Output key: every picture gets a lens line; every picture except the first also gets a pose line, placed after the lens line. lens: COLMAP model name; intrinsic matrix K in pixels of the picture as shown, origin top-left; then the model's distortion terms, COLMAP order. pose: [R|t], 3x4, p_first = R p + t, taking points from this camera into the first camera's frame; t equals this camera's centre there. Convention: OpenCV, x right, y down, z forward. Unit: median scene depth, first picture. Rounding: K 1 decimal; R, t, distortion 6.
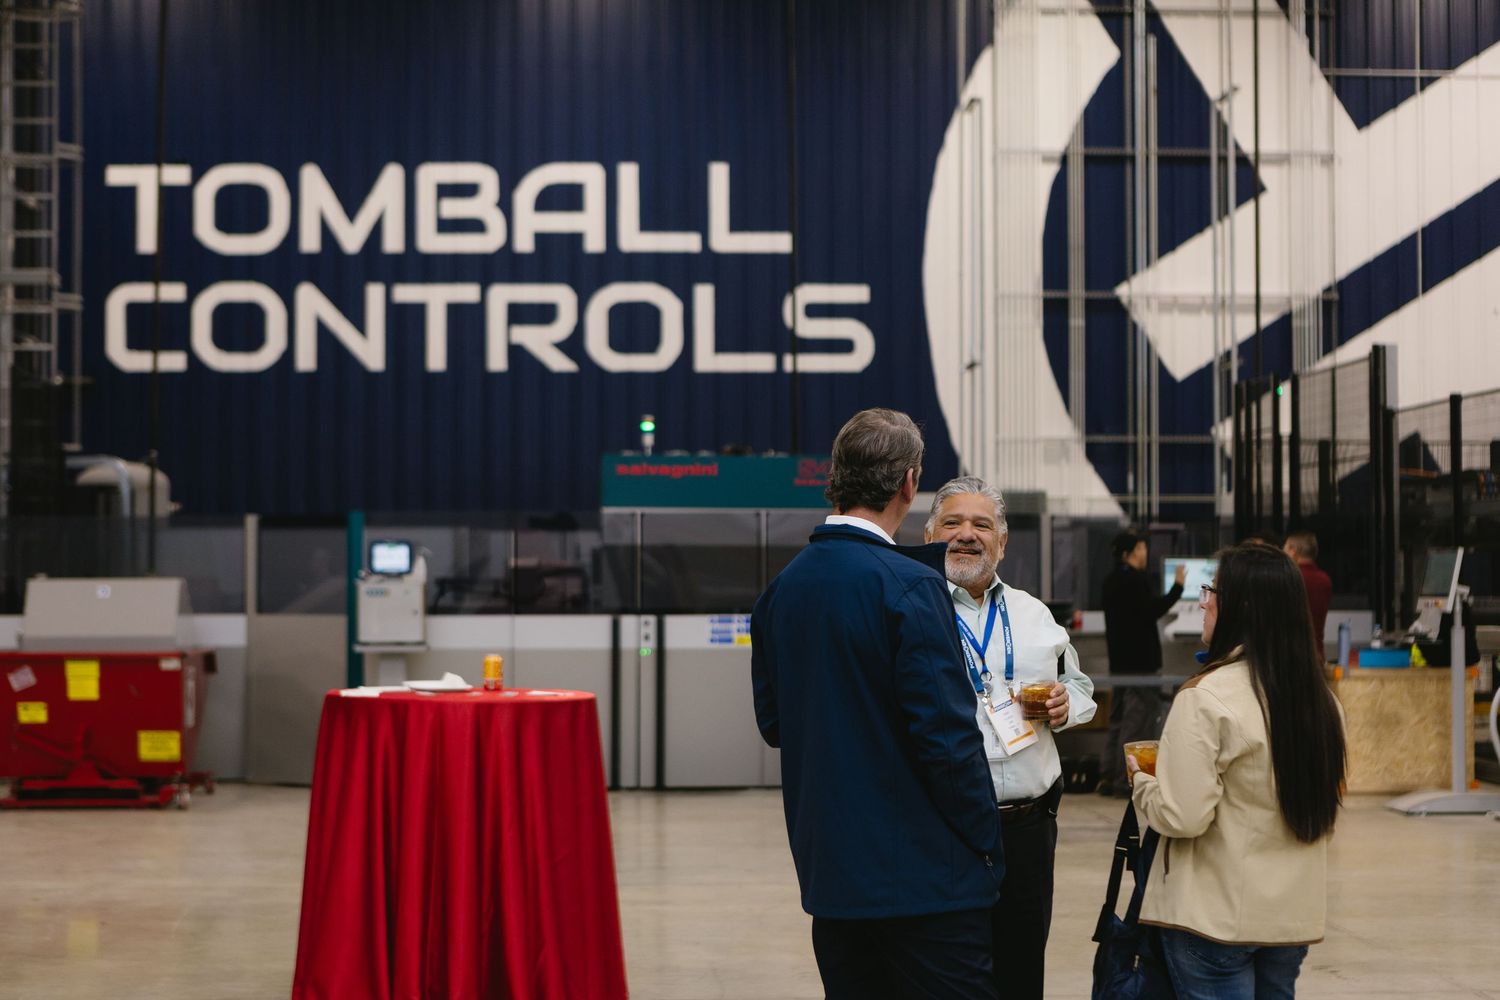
lens RADIAL K [[2767.6, 0, 752.9], [0, 2767.6, 500.1], [0, 0, 1]] dist [-0.068738, 0.000000]
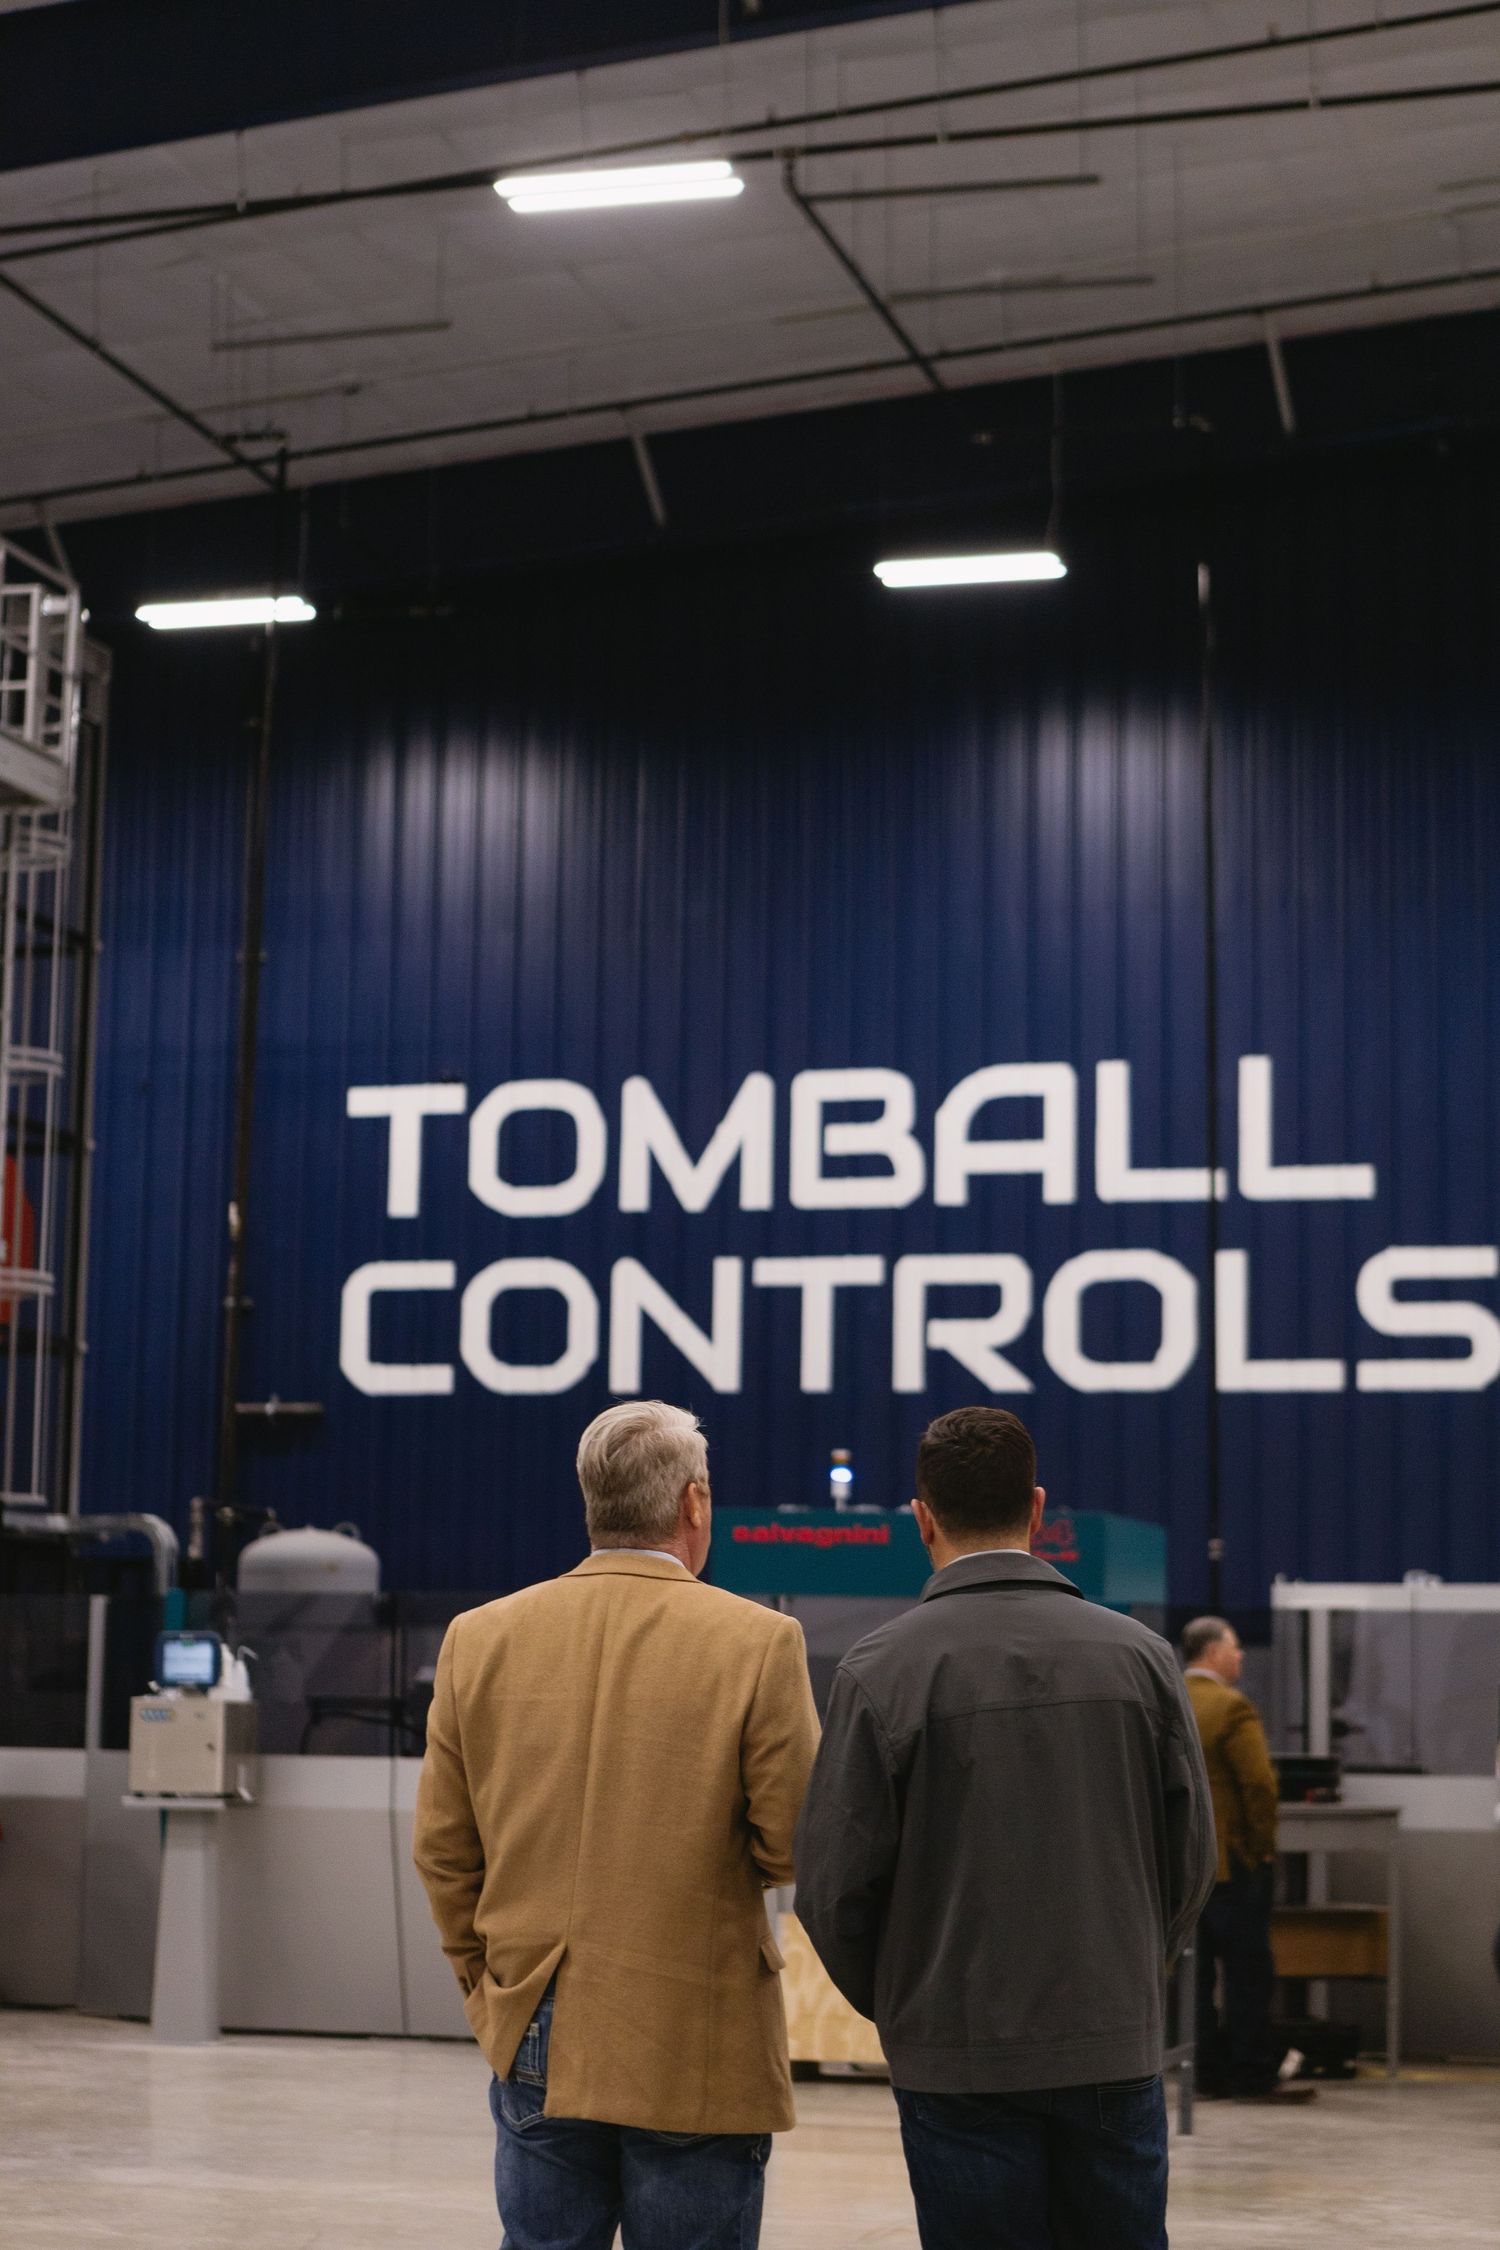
lens RADIAL K [[4226.7, 0, 754.7], [0, 4226.7, 1123.0], [0, 0, 1]] dist [-0.105010, 0.000000]
pose [[0.944378, -0.026748, -0.327772, 0.194620], [-0.012227, 0.993142, -0.116272, 0.005462], [0.328634, 0.113812, 0.937575, 0.068417]]
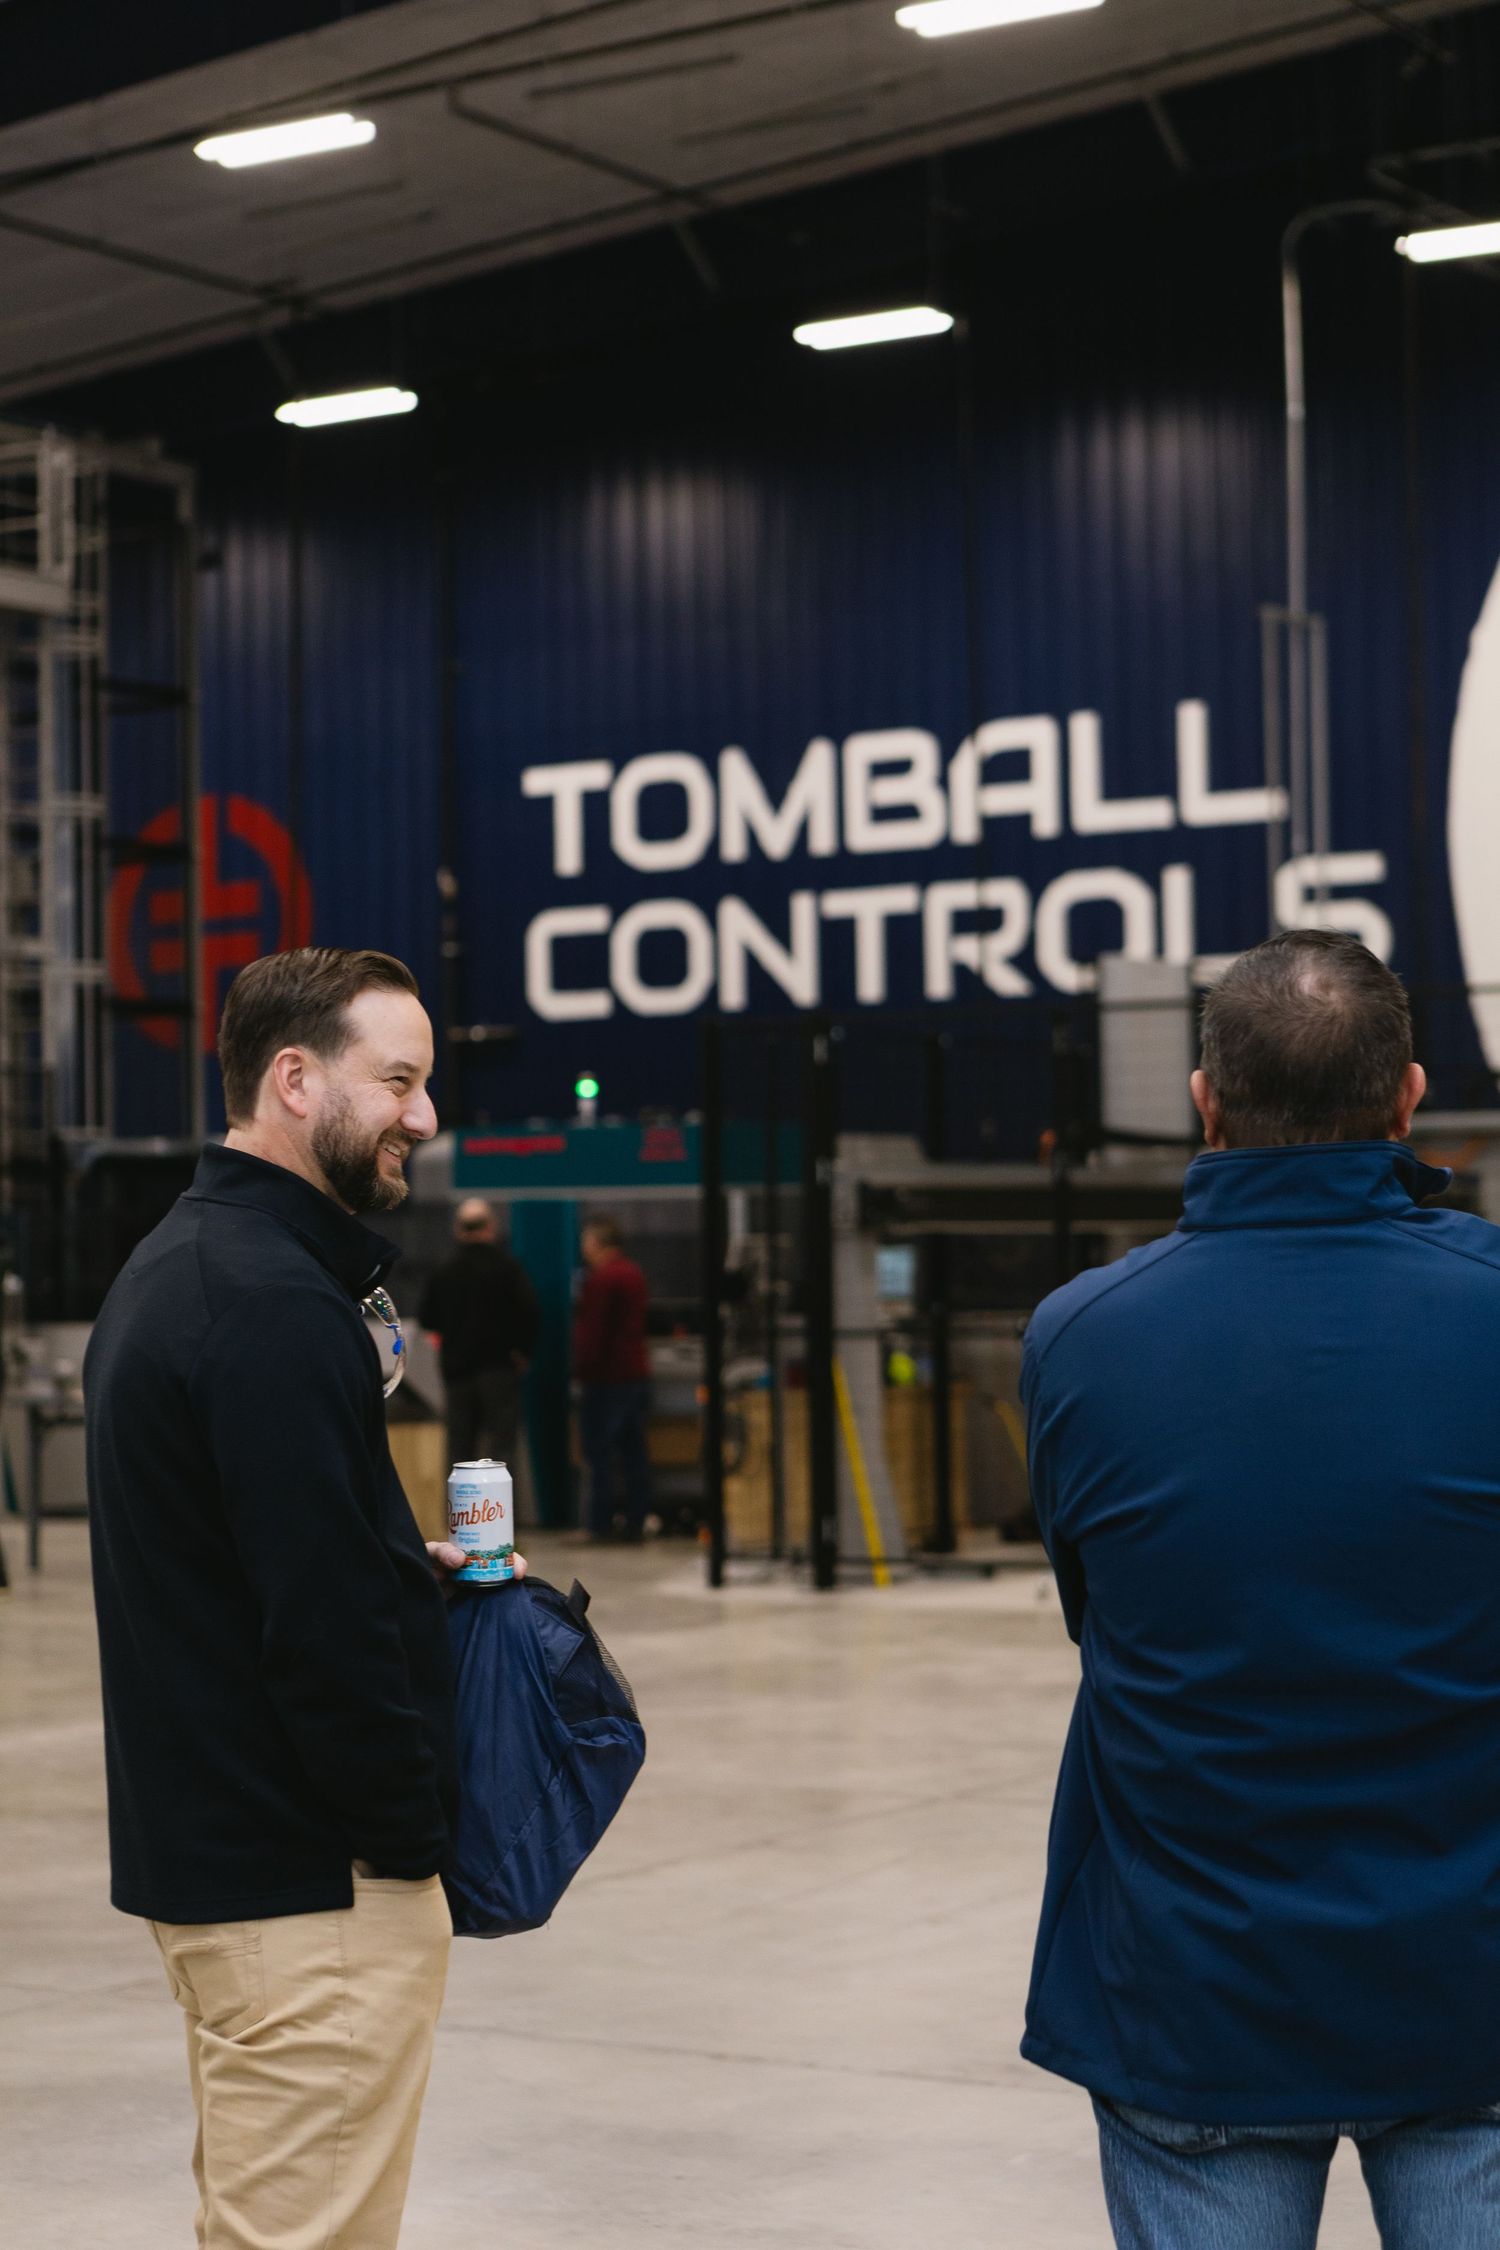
lens RADIAL K [[4226.7, 0, 770.7], [0, 4226.7, 979.1], [0, 0, 1]] dist [-0.105010, 0.000000]
pose [[0.815178, -0.049021, -0.577132, 0.548638], [0.028414, 0.998597, -0.044687, -0.000589], [0.578513, 0.020029, 0.815427, 0.012161]]
